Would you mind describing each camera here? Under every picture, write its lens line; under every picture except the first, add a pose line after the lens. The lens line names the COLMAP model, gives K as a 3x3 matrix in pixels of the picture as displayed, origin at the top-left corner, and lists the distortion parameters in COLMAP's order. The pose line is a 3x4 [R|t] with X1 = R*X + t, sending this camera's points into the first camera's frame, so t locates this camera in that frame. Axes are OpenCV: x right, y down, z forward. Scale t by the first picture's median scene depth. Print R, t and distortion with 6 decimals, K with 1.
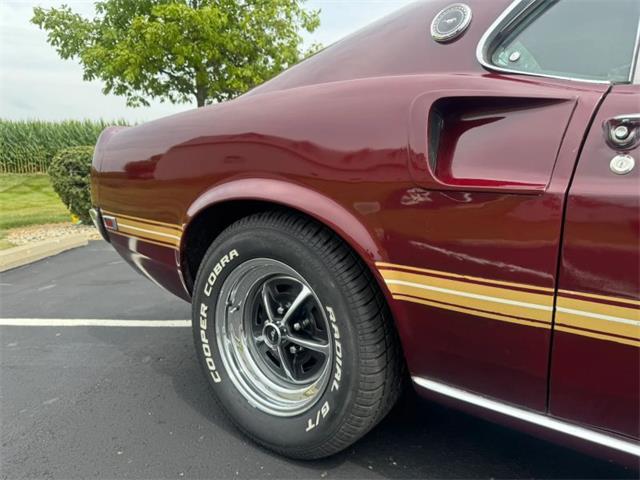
lens RADIAL K [[456.7, 0, 325.3], [0, 456.7, 235.2], [0, 0, 1]] dist [0.029900, -0.034000]
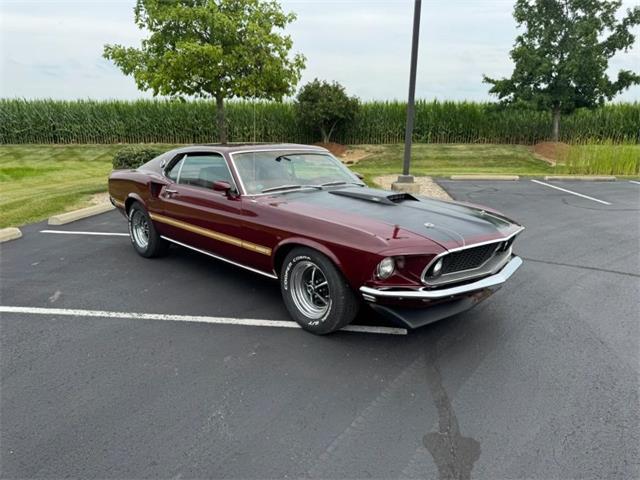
lens RADIAL K [[456.7, 0, 318.0], [0, 456.7, 241.9], [0, 0, 1]] dist [0.029900, -0.034000]
pose [[0.986024, 0.026995, -0.164402, 1.997126], [-0.009953, 0.994567, 0.103619, -0.111167], [0.166306, -0.100535, 0.980936, -2.641089]]
